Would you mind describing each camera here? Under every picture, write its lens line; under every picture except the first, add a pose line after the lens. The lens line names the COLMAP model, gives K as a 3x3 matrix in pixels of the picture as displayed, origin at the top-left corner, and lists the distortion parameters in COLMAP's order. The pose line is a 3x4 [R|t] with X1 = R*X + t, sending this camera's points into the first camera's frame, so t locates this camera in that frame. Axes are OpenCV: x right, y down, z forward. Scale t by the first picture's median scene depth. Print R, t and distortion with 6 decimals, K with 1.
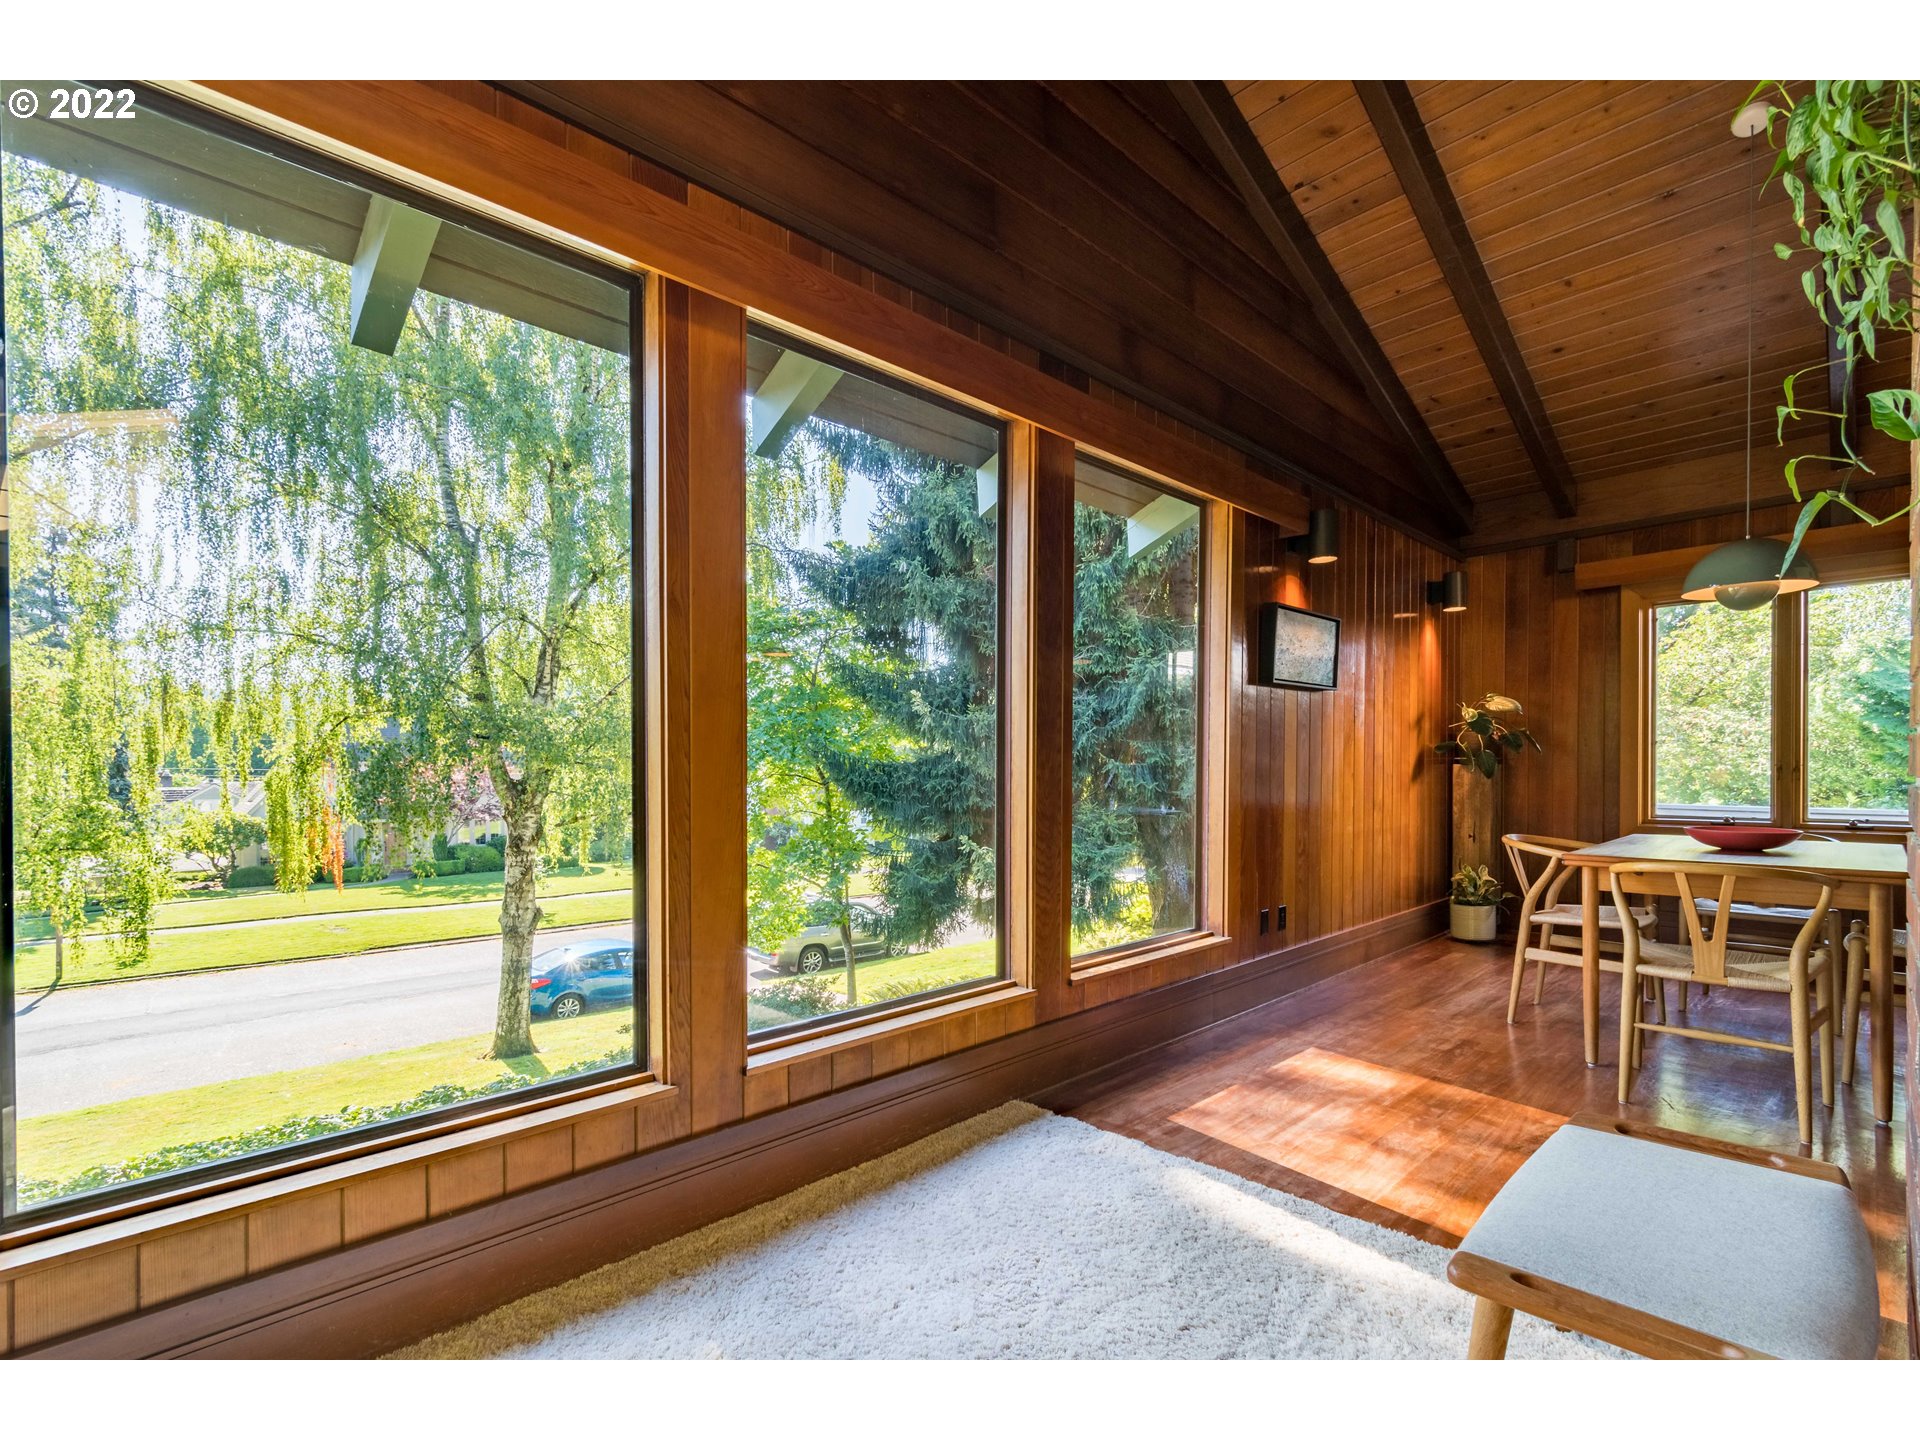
lens RADIAL K [[858.7, 0, 962.2], [0, 858.7, 777.3], [0, 0, 1]] dist [0.009687, 0.000188]
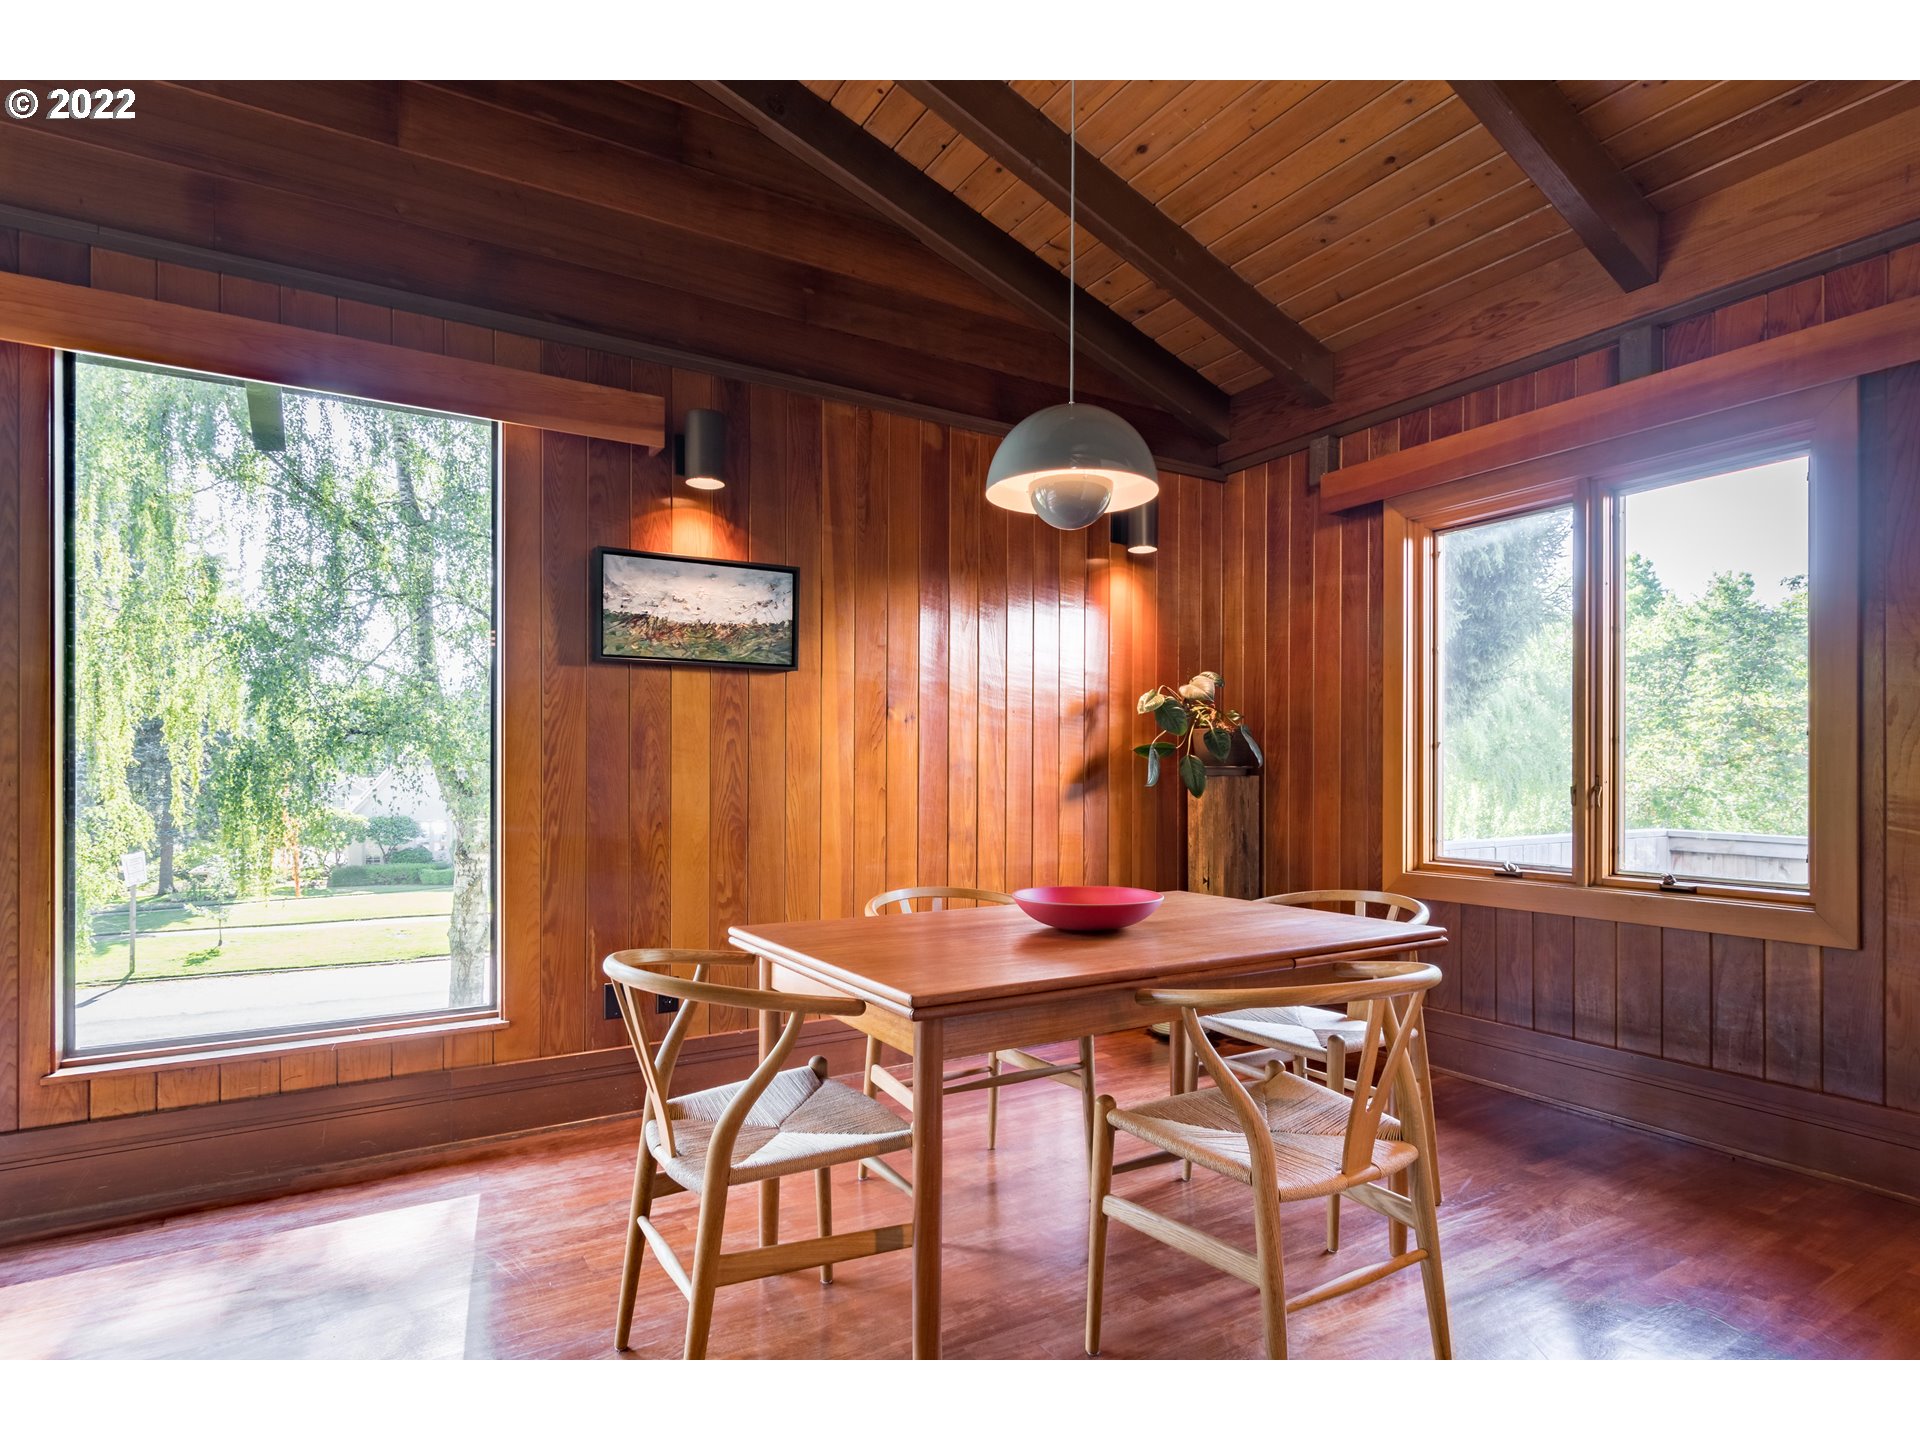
lens RADIAL K [[1018.2, 0, 959.9], [0, 1018.2, 772.6], [0, 0, 1]] dist [-0.000447, -0.000977]
pose [[0.976679, 0.004207, -0.214662, 0.220328], [-0.004725, 0.999987, -0.001903, -0.005573], [0.214651, 0.002873, 0.976687, 0.066237]]
